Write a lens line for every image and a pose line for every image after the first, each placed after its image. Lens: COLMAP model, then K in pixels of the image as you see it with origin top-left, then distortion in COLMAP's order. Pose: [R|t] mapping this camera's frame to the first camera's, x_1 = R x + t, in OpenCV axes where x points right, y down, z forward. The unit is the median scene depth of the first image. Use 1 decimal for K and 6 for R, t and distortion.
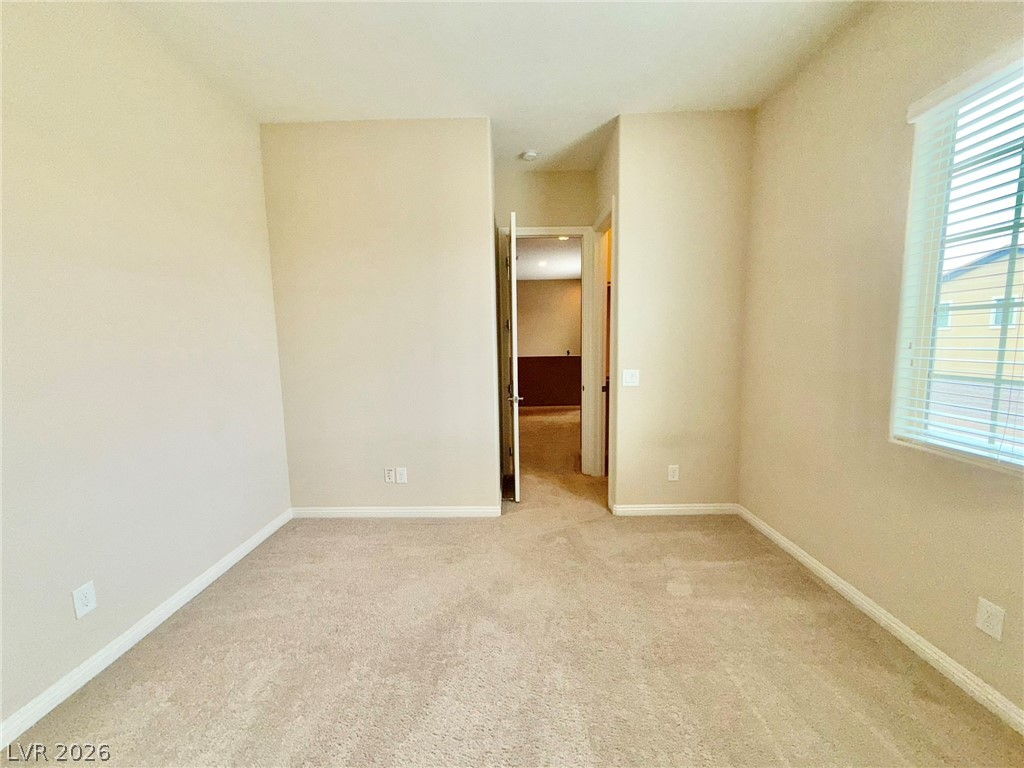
lens RADIAL K [[409.7, 0, 513.3], [0, 409.7, 383.9], [0, 0, 1]] dist [0.000997, -0.000015]
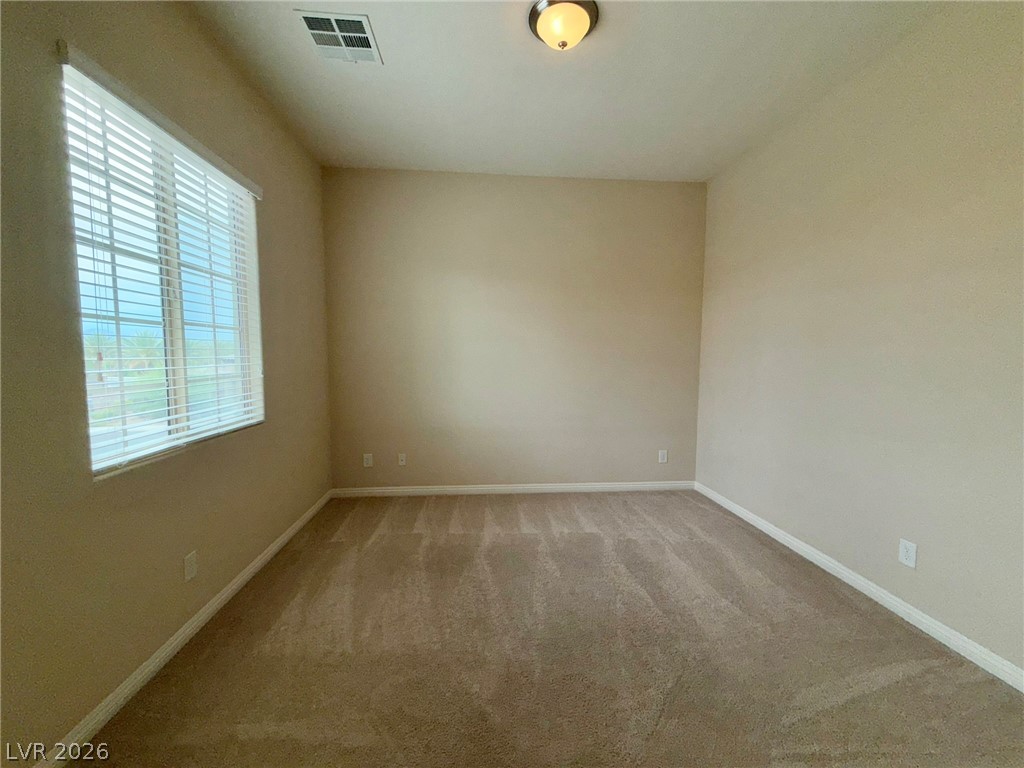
lens RADIAL K [[409.7, 0, 508.2], [0, 409.7, 385.2], [0, 0, 1]] dist [0.000997, -0.000015]
pose [[-0.995908, 0.023714, -0.087202, 0.150463], [0.006912, 0.982118, 0.188141, -0.132862], [0.090105, 0.186769, -0.978263, 1.334363]]
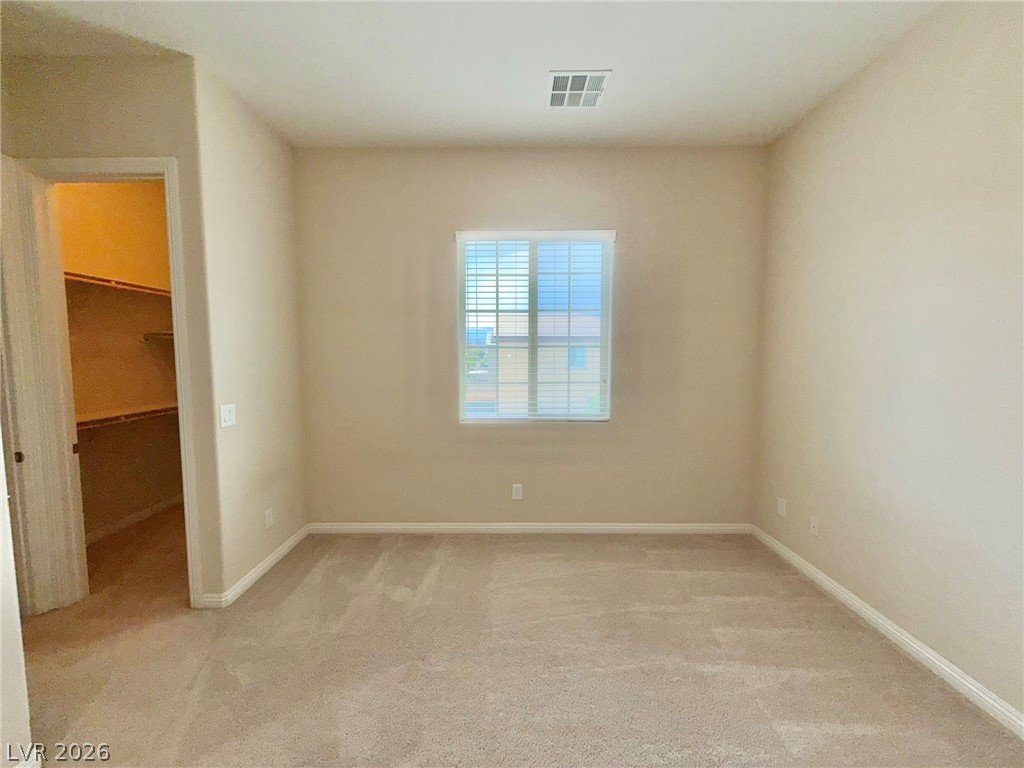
lens RADIAL K [[409.7, 0, 506.7], [0, 409.7, 383.8], [0, 0, 1]] dist [0.000997, -0.000015]
pose [[0.000485, -0.053843, 0.998549, -0.575231], [0.110663, 0.992419, 0.053459, -0.068402], [-0.993858, 0.110477, 0.006439, 0.587228]]
